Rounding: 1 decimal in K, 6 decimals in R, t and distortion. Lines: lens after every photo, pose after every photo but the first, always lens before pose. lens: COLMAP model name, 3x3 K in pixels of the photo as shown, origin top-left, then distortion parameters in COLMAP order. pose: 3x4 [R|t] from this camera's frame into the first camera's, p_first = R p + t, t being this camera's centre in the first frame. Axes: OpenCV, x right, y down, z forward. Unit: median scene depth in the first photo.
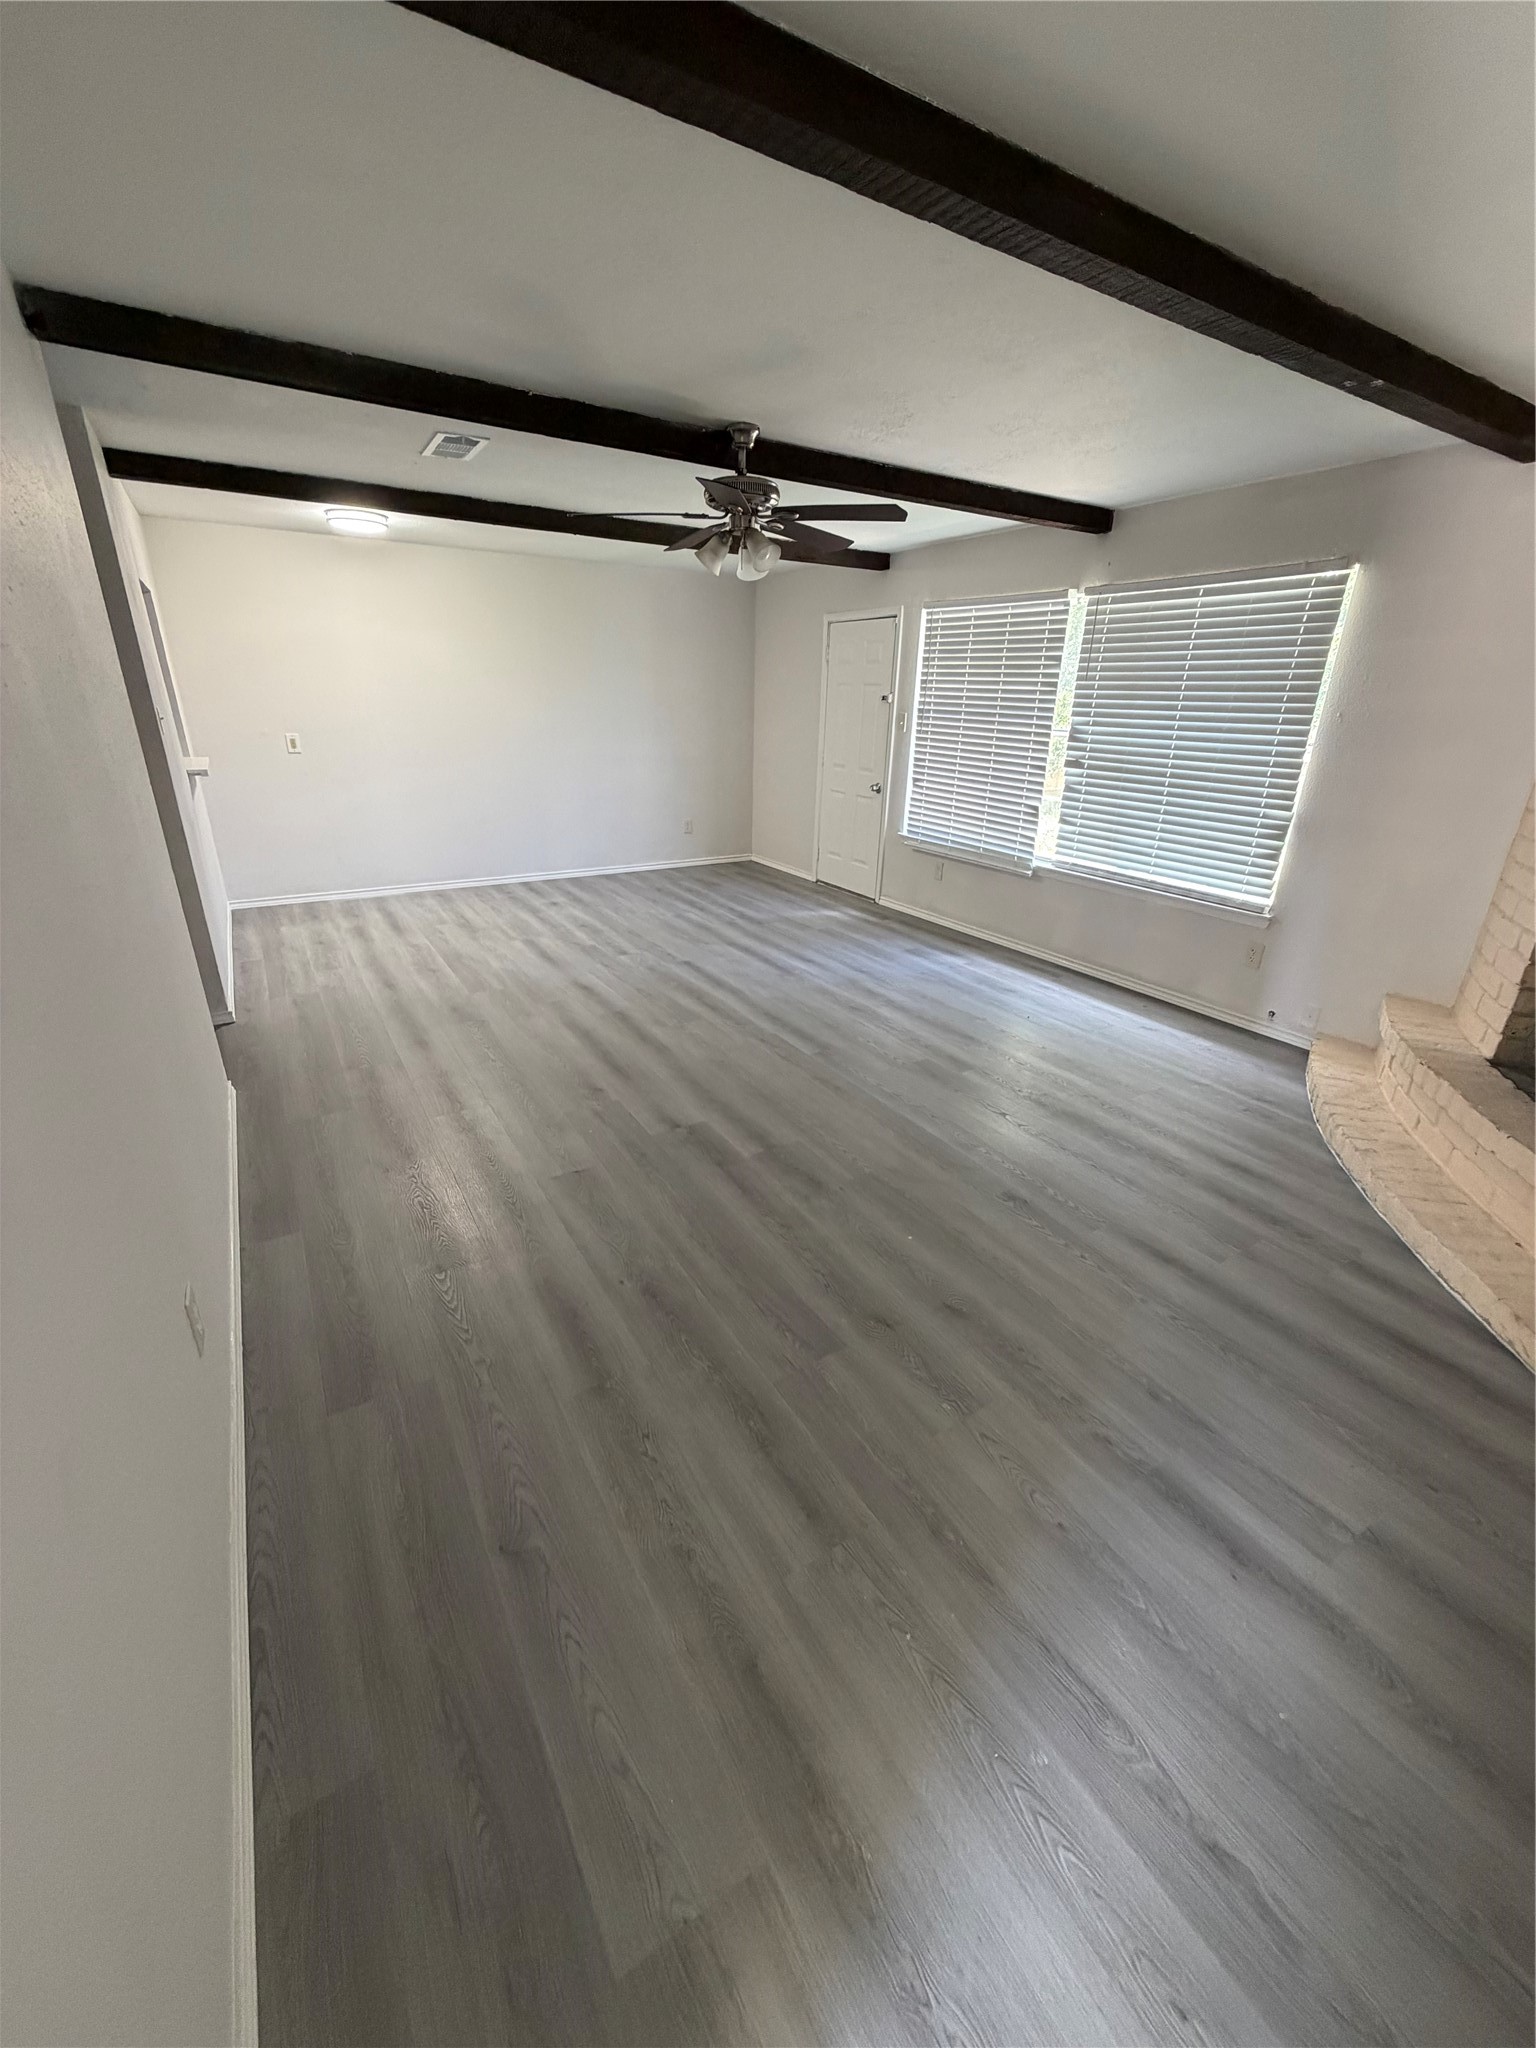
lens RADIAL K [[815.9, 0, 768.1], [0, 815.9, 1016.1], [0, 0, 1]] dist [0.000714, -0.000416]
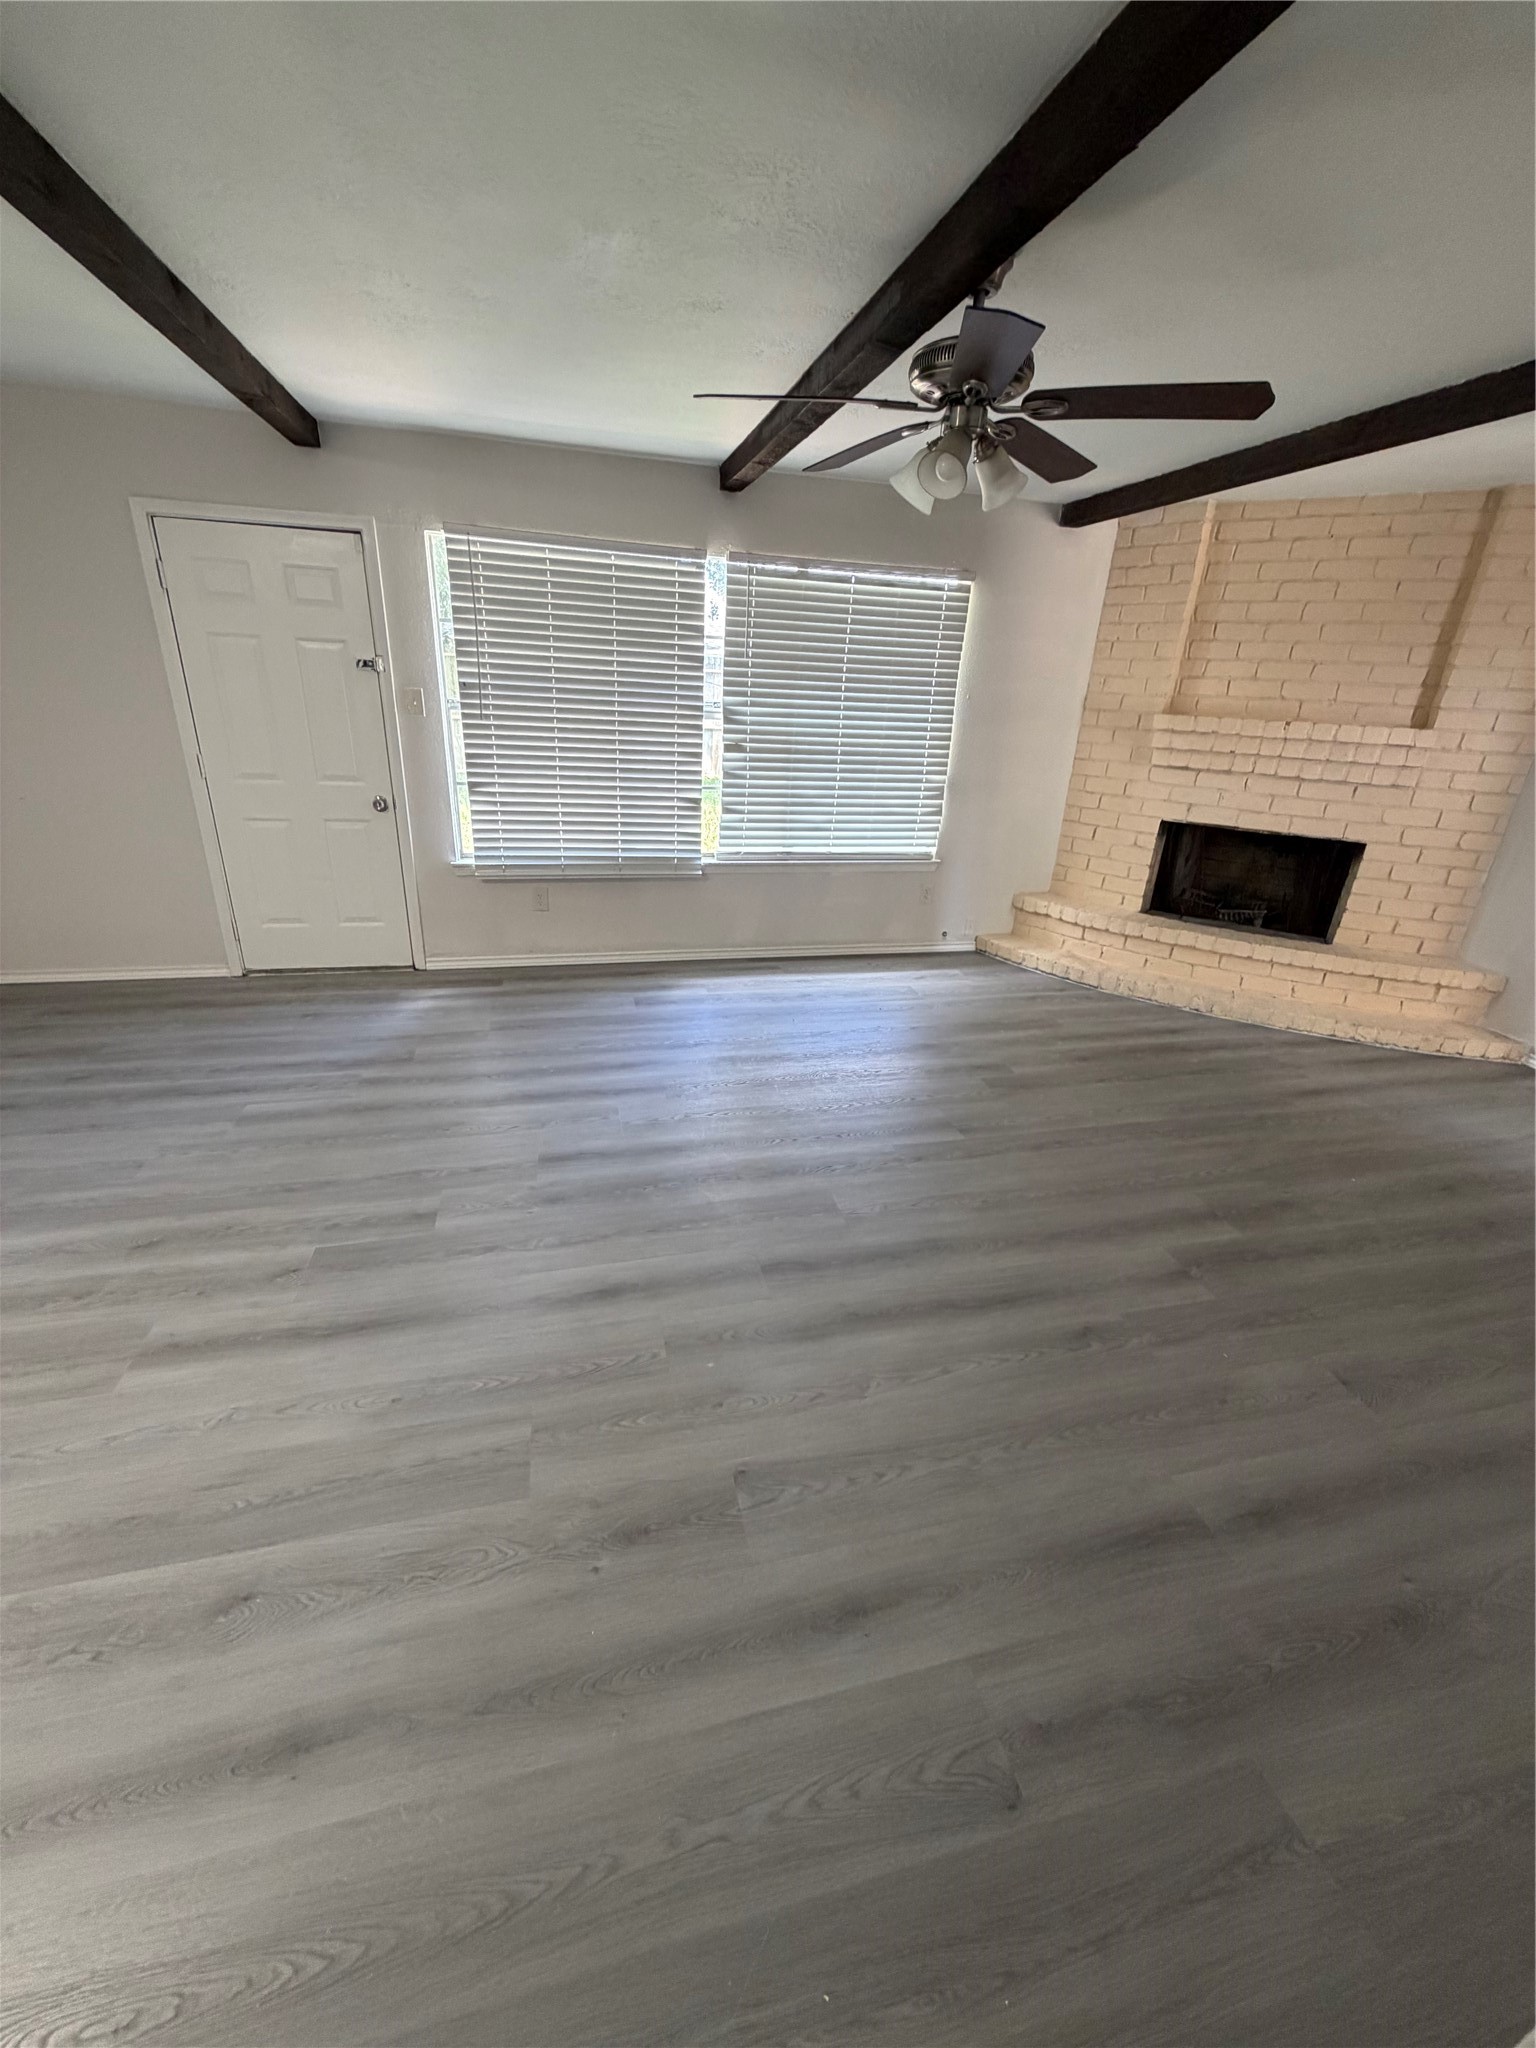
lens RADIAL K [[815.9, 0, 768.1], [0, 815.9, 1016.1], [0, 0, 1]] dist [0.000714, -0.000416]
pose [[0.305784, -0.372268, 0.876306, -0.532688], [0.312456, 0.908655, 0.276980, -0.275253], [-0.899371, 0.189111, 0.394169, 0.654072]]
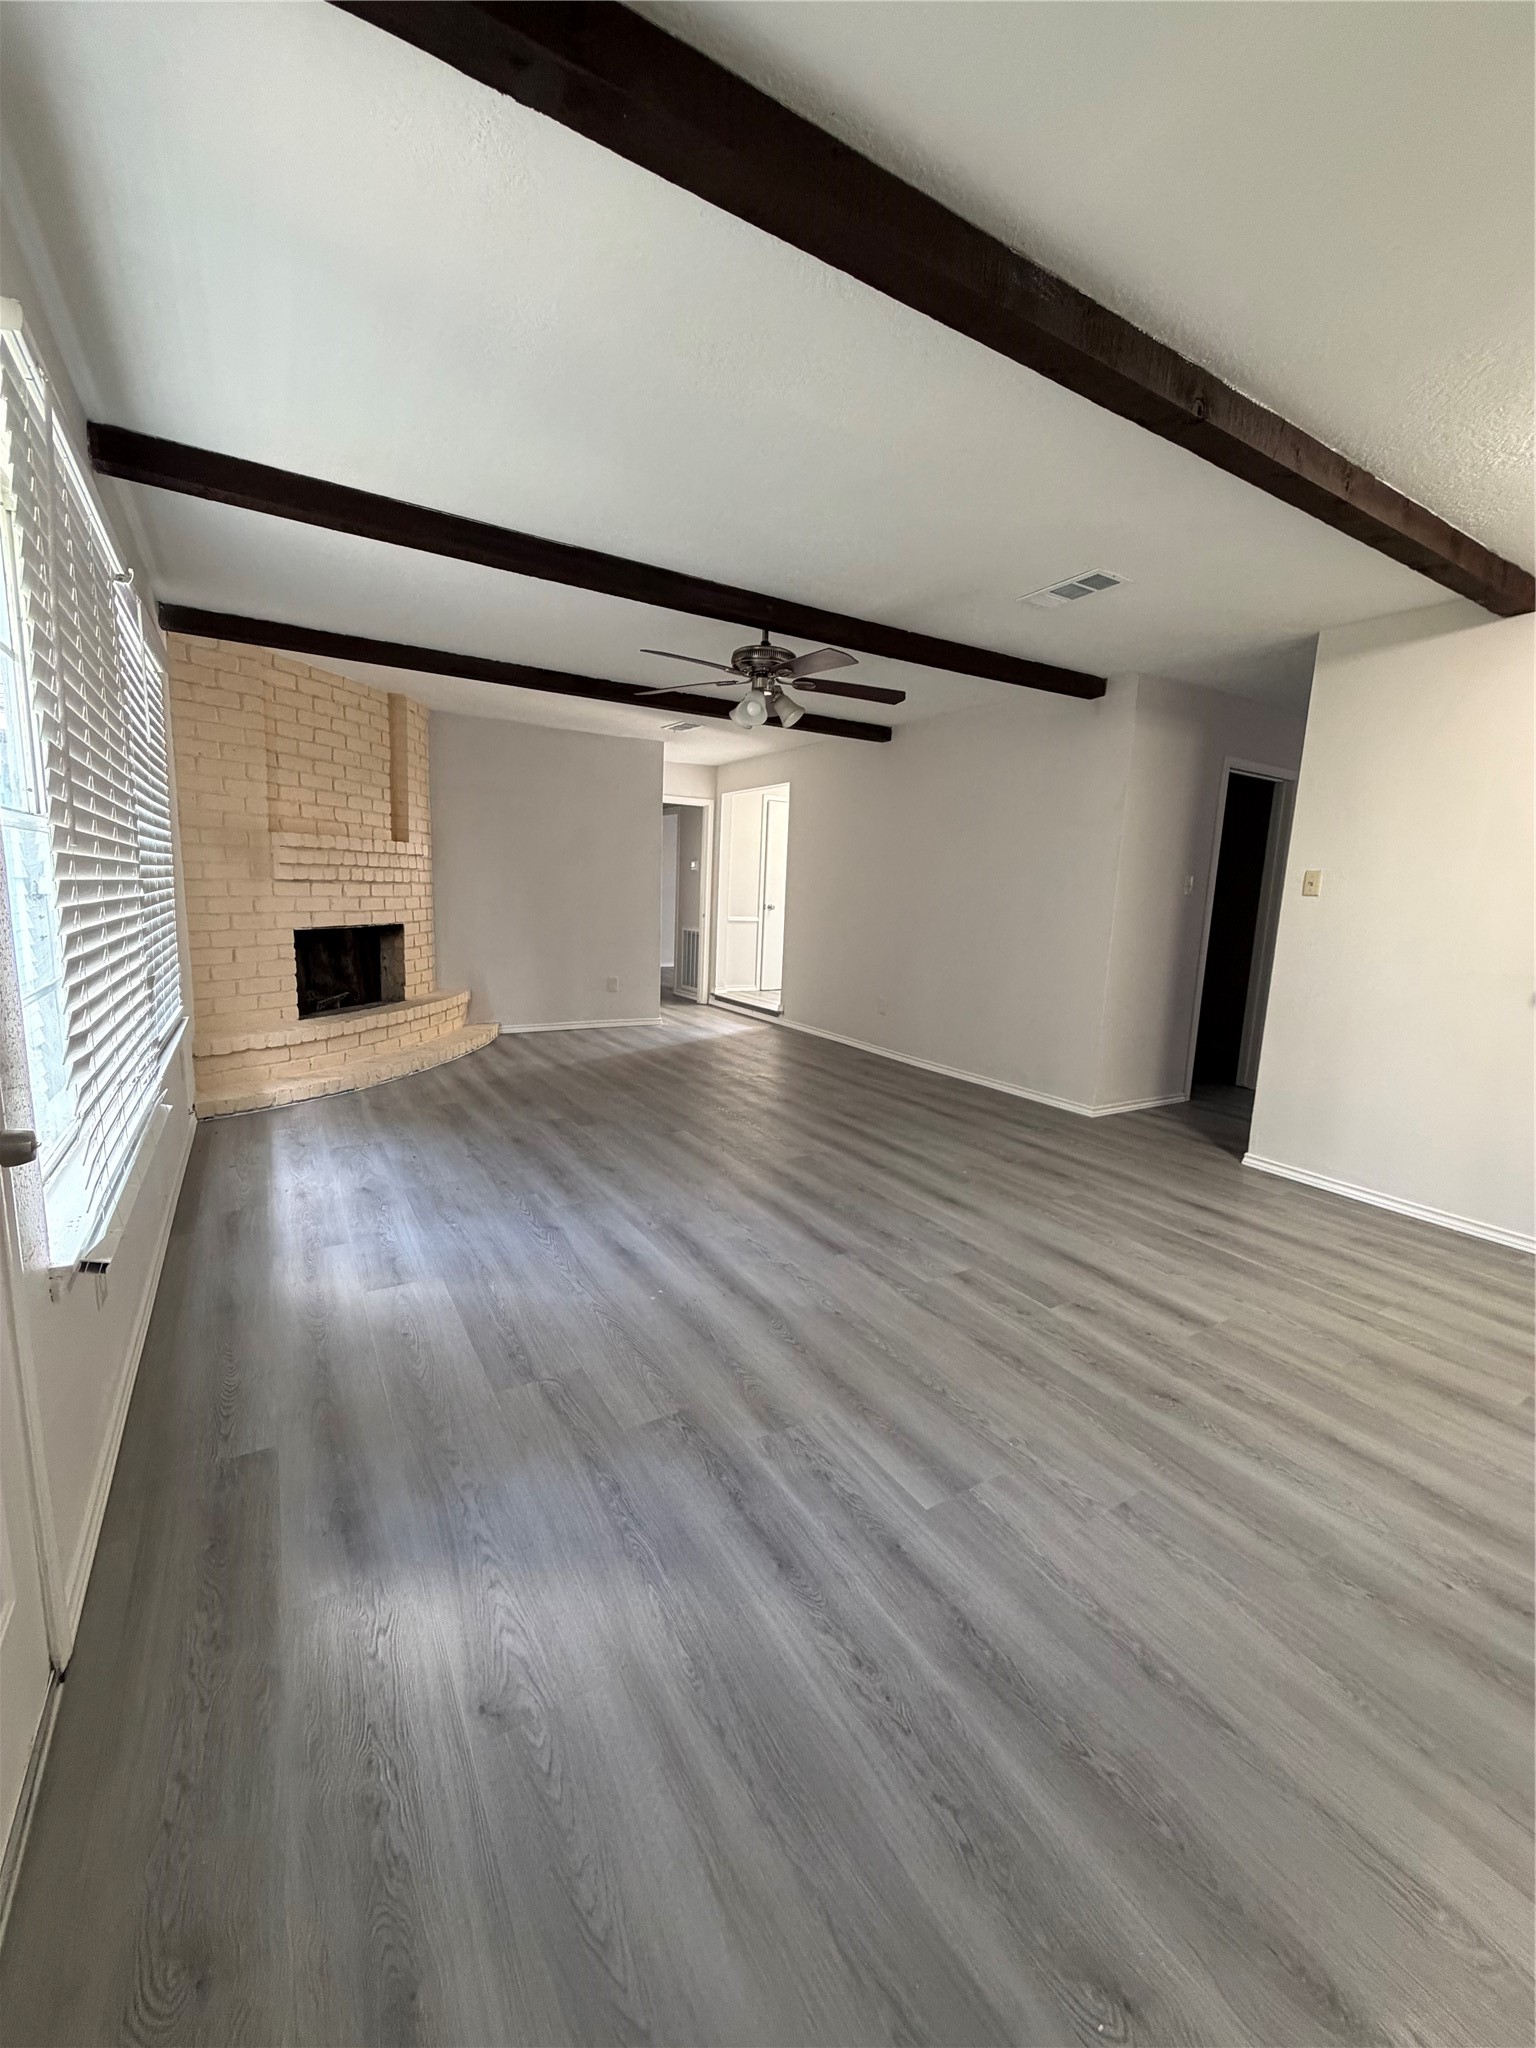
lens RADIAL K [[815.9, 0, 768.1], [0, 815.9, 1016.1], [0, 0, 1]] dist [0.000714, -0.000416]
pose [[-0.998328, -0.057396, -0.006876, -0.039428], [-0.052923, 0.859654, 0.508128, -0.526196], [-0.023254, 0.507642, -0.861254, 1.484900]]
